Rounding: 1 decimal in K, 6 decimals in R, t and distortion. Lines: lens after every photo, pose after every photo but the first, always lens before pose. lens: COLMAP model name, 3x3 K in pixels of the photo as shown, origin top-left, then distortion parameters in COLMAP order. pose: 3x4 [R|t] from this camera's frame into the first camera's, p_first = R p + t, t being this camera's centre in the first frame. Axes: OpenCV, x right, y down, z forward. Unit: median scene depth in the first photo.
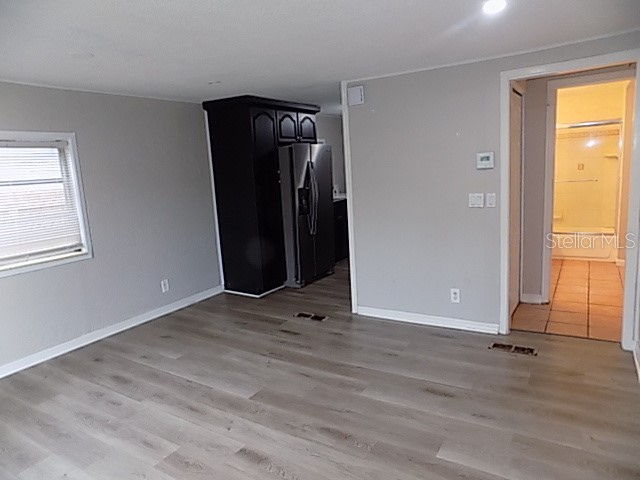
lens RADIAL K [[432.1, 0, 316.5], [0, 432.1, 240.0], [0, 0, 1]] dist [0.006774, 0.004070]
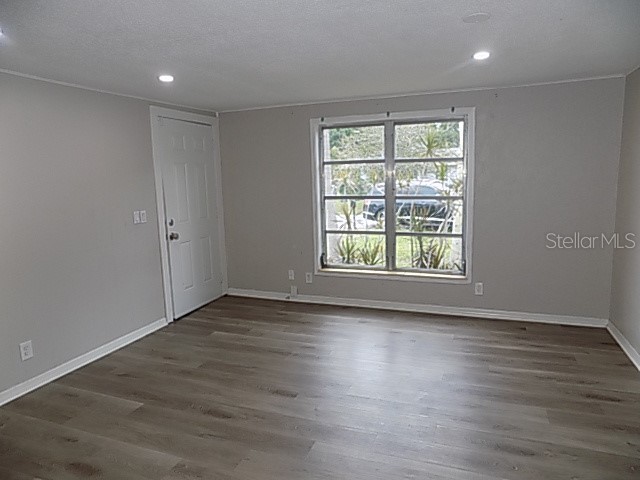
lens RADIAL K [[432.1, 0, 318.5], [0, 432.1, 240.3], [0, 0, 1]] dist [0.006774, 0.004070]
pose [[-0.977303, 0.122863, -0.172579, -0.072982], [0.062577, 0.945719, 0.318905, -0.324605], [0.202393, 0.300867, -0.931942, 1.929346]]
